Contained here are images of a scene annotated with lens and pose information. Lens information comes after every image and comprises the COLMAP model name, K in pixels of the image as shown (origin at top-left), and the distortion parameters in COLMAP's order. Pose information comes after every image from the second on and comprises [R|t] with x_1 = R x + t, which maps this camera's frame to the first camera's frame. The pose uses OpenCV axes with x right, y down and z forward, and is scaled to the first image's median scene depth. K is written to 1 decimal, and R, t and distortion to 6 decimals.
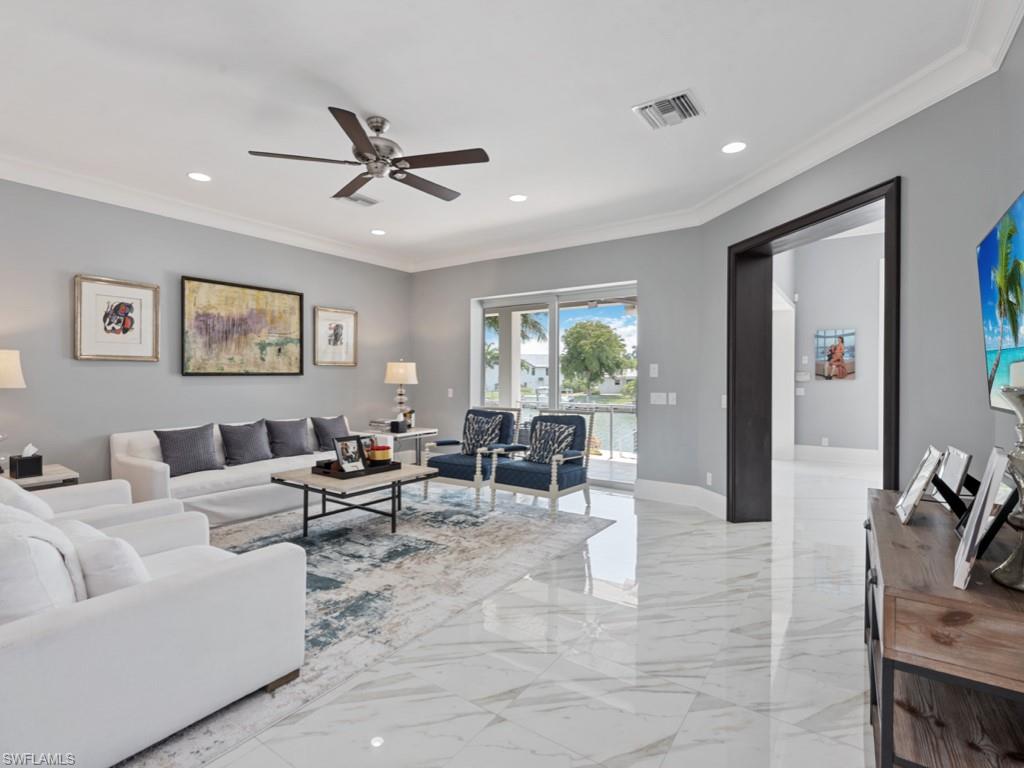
lens RADIAL K [[515.2, 0, 498.7], [0, 515.2, 377.2], [0, 0, 1]] dist [0.015111, -0.002926]
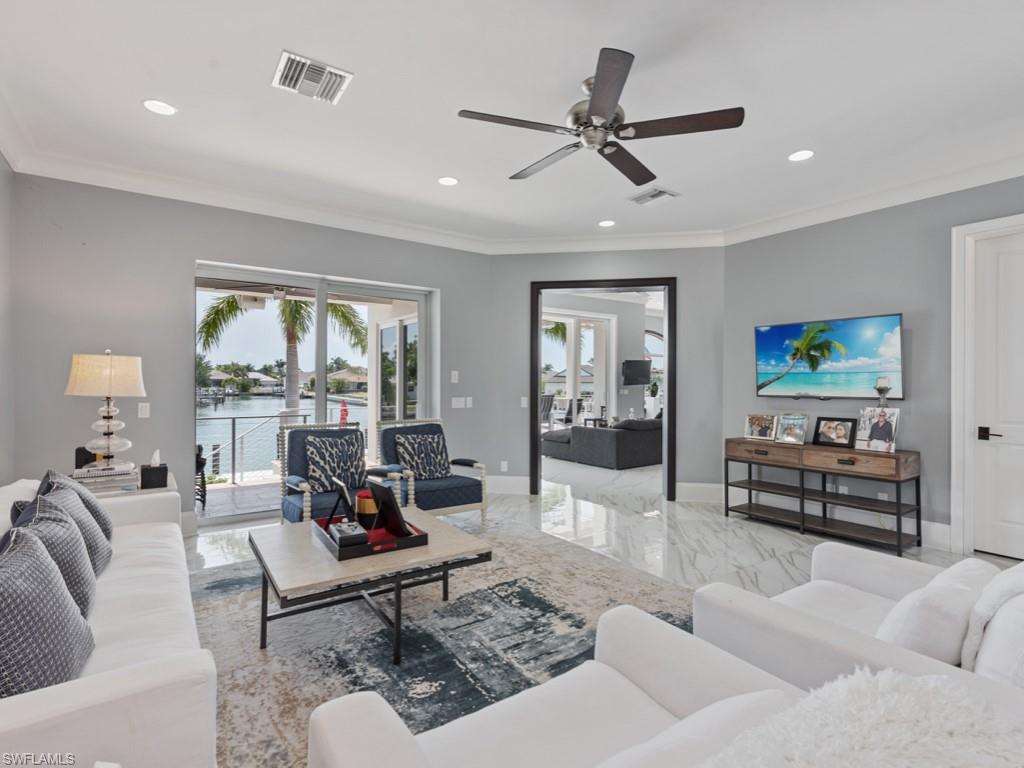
lens RADIAL K [[515.2, 0, 514.7], [0, 515.2, 384.3], [0, 0, 1]] dist [0.015111, -0.002926]
pose [[0.319112, -0.005072, 0.947703, -0.898031], [-0.000705, 0.999984, 0.005590, -0.004897], [-0.947717, -0.002452, 0.319104, 0.711285]]
